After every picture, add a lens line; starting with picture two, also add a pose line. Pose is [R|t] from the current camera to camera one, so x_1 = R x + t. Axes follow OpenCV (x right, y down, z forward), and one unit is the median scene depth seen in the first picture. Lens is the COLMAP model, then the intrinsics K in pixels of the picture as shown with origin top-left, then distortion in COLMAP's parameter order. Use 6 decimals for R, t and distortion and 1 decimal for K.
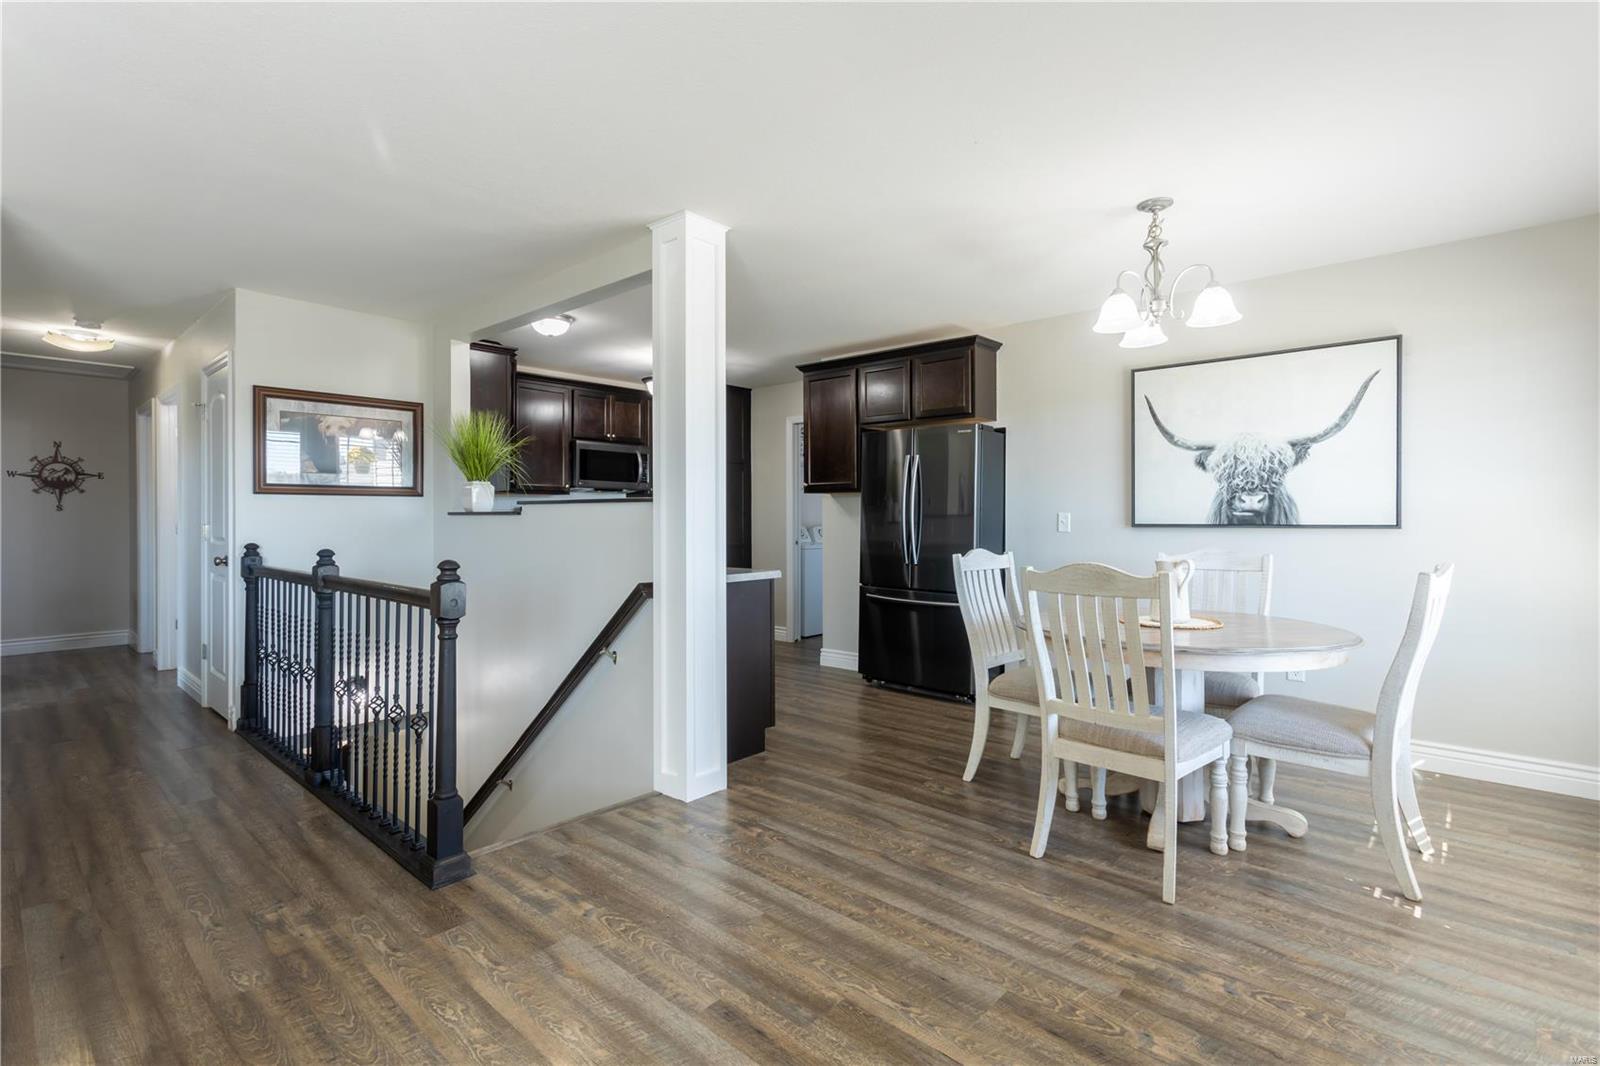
lens RADIAL K [[747.9, 0, 798.3], [0, 747.9, 518.9], [0, 0, 1]] dist [-0.001810, 0.003953]
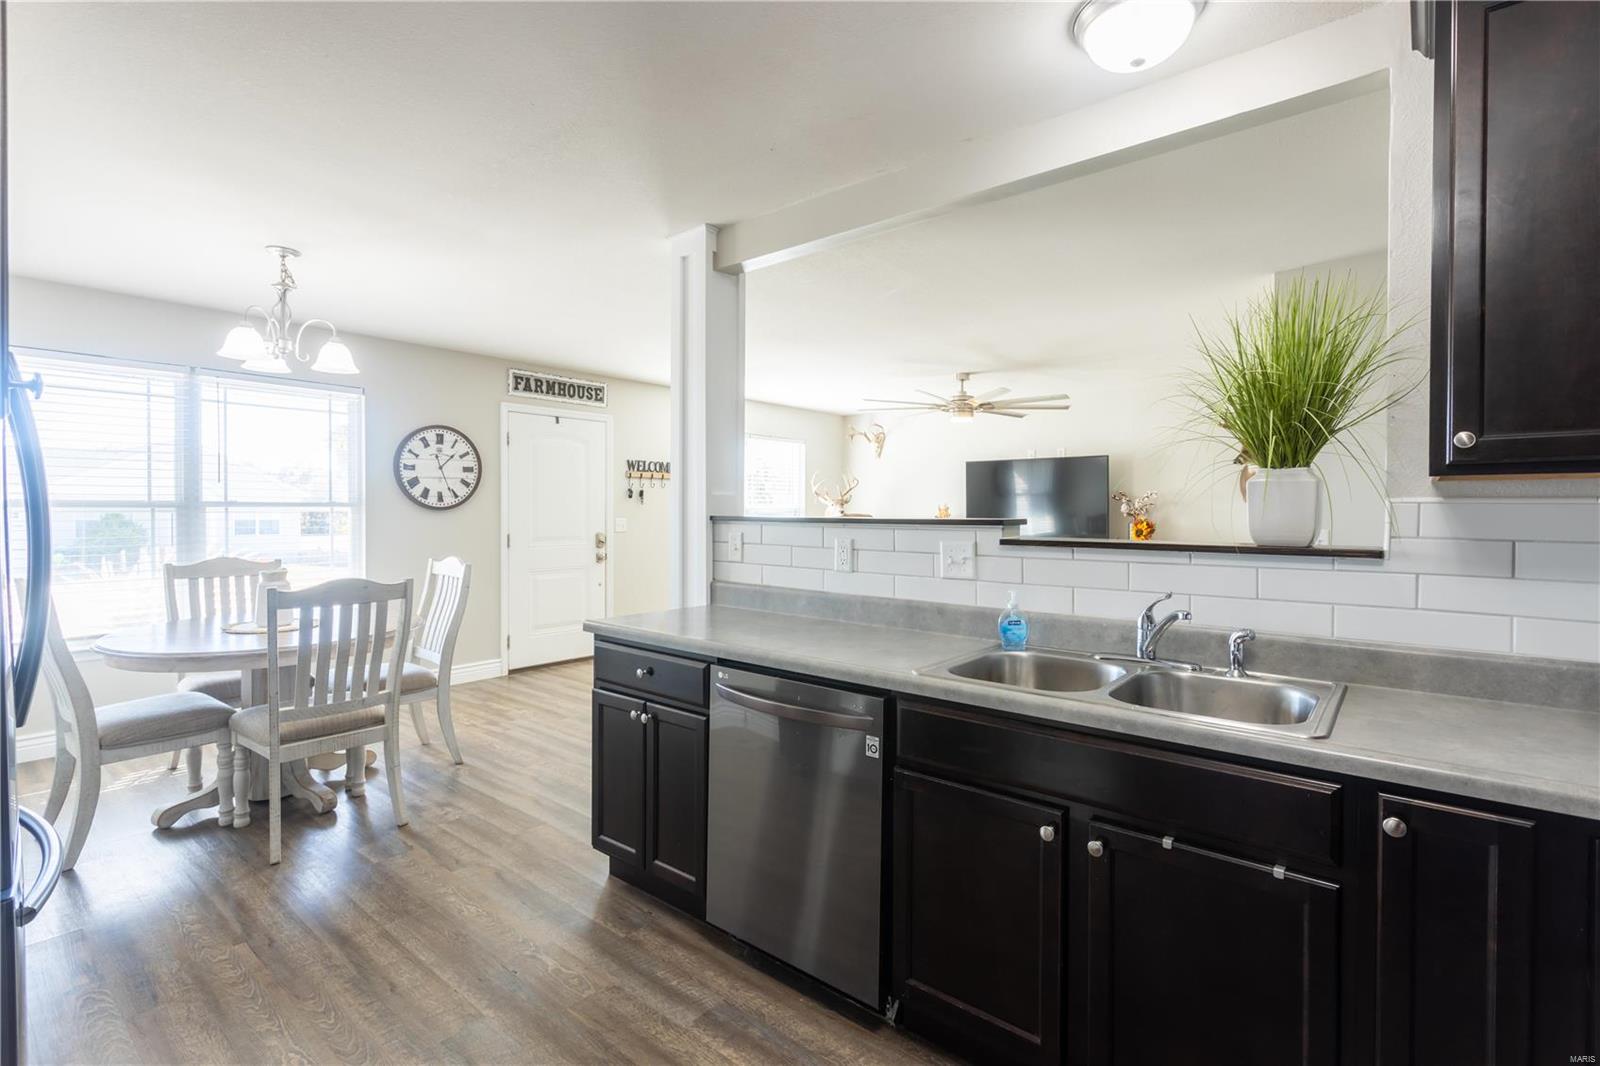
lens RADIAL K [[747.9, 0, 798.3], [0, 747.9, 518.9], [0, 0, 1]] dist [-0.001810, 0.003953]
pose [[-0.998822, -0.003431, -0.048393, -0.181903], [-0.004116, 0.999892, 0.014074, -0.032342], [0.048339, 0.014257, -0.998729, 1.674673]]
